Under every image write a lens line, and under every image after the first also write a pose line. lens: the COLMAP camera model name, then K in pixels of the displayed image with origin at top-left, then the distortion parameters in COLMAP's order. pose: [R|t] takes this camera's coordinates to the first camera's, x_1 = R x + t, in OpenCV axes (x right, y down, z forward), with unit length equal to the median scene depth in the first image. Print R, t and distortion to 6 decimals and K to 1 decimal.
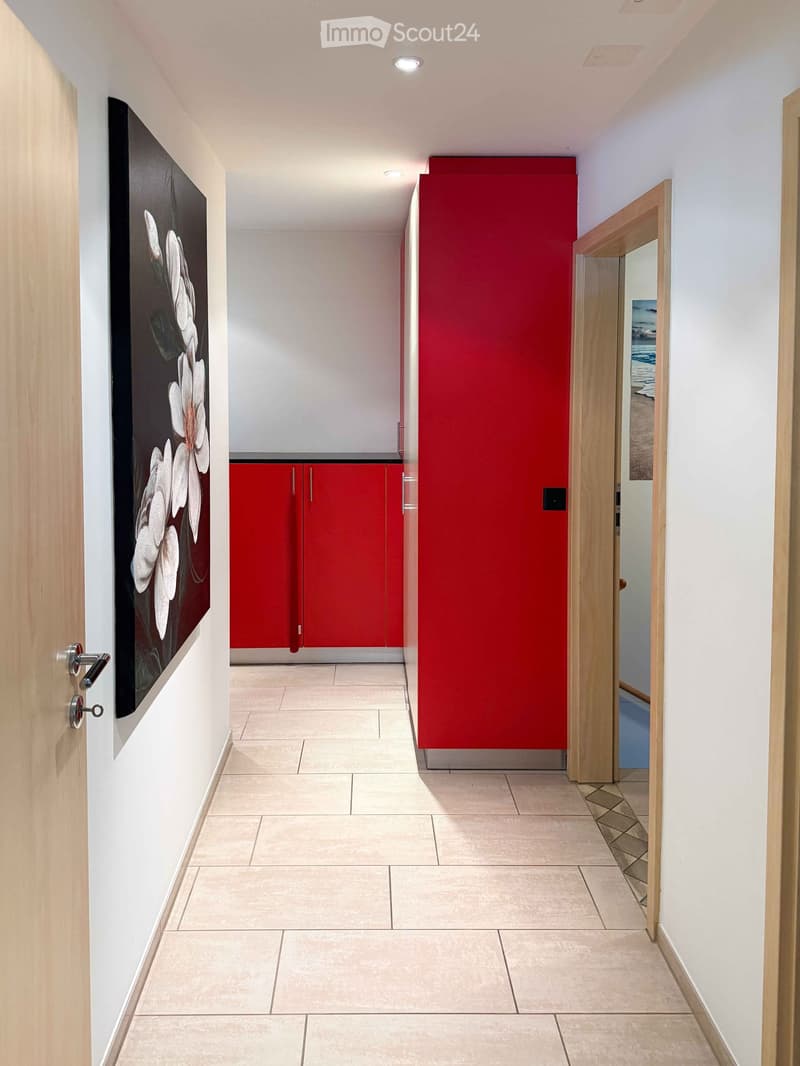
lens RADIAL K [[1480.5, 0, 400.1], [0, 1480.5, 534.0], [0, 0, 1]] dist [0.011116, 0.000000]
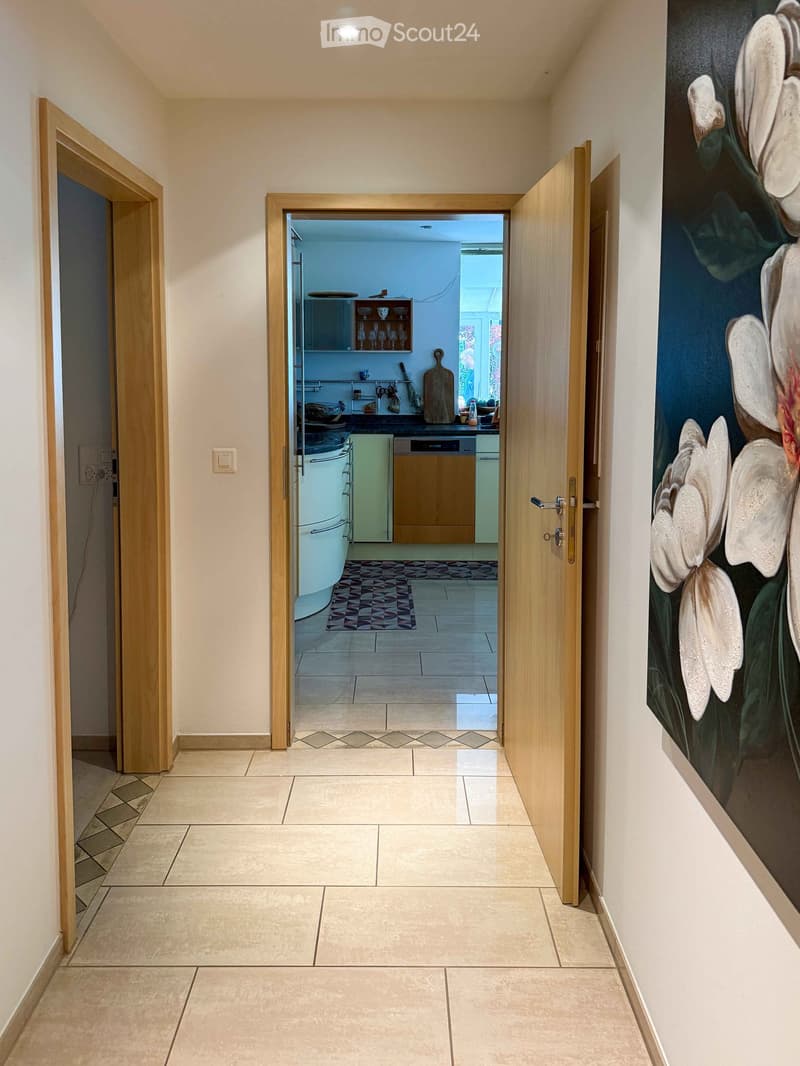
lens RADIAL K [[1480.5, 0, 401.0], [0, 1480.5, 531.8], [0, 0, 1]] dist [0.011116, 0.000000]
pose [[-0.999843, -0.005874, 0.016714, -0.041220], [-0.002243, 0.977822, 0.209424, -0.146008], [-0.017574, 0.209354, -0.977682, 1.629828]]
